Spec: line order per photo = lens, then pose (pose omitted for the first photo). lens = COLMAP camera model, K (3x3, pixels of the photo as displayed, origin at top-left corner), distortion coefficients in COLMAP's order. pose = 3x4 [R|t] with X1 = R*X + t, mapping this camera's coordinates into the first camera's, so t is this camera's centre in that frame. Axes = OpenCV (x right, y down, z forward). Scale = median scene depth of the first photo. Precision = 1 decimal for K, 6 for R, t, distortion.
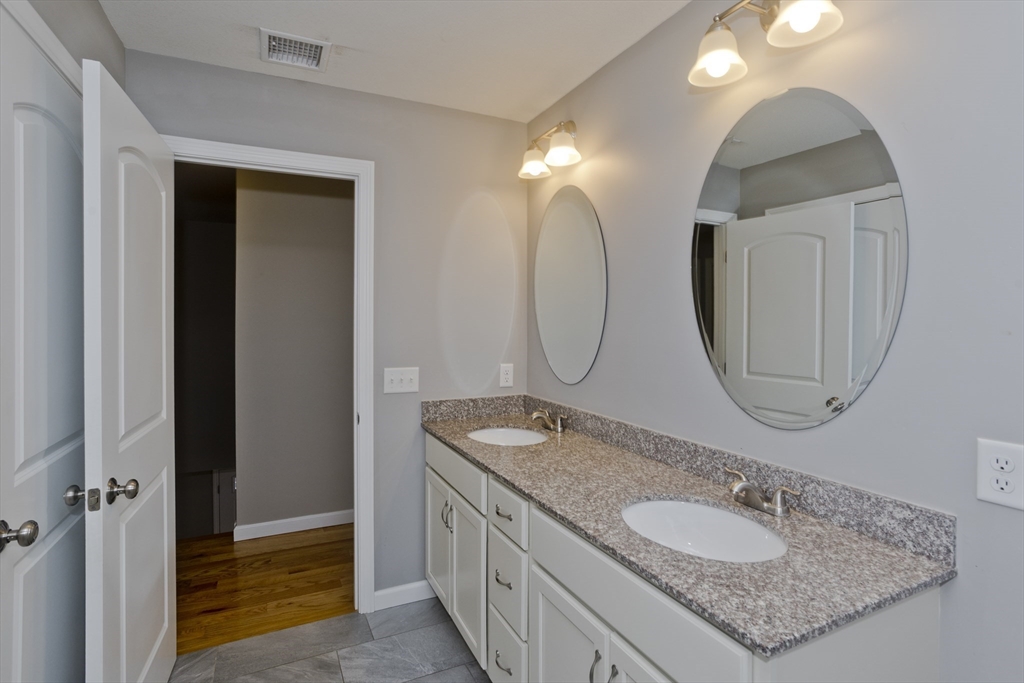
lens RADIAL K [[499.5, 0, 515.4], [0, 499.5, 334.8], [0, 0, 1]] dist [-0.052612, 0.032400]
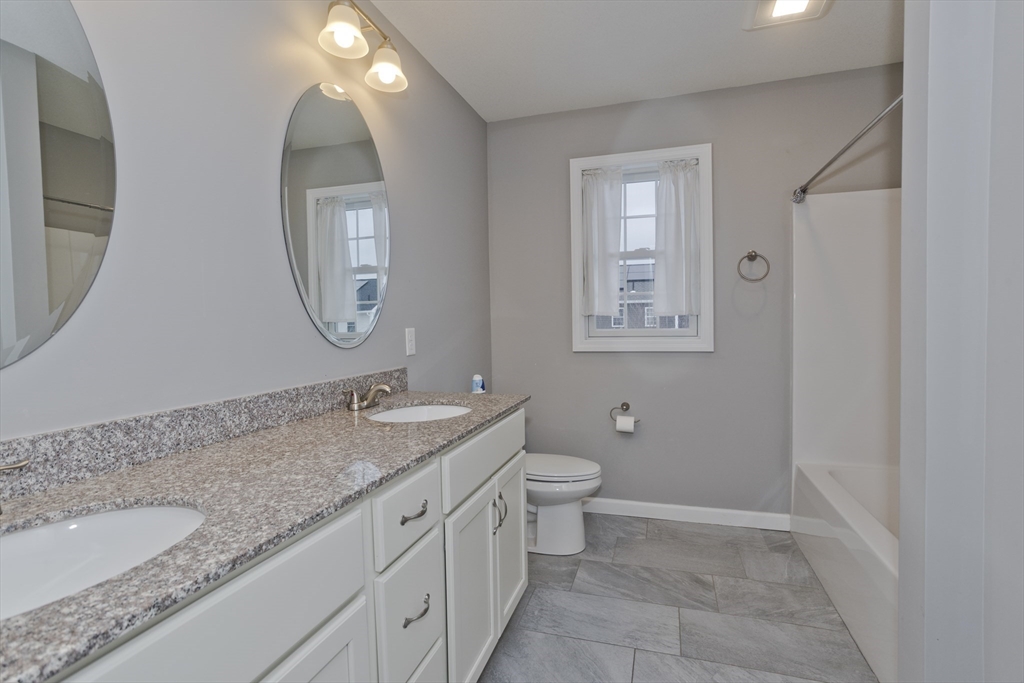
lens RADIAL K [[499.5, 0, 515.4], [0, 499.5, 334.8], [0, 0, 1]] dist [-0.052612, 0.032400]
pose [[-0.739512, -0.008086, 0.673094, -0.577037], [0.029099, 0.998609, 0.043967, 0.083573], [-0.672514, 0.052101, -0.738249, 1.365139]]
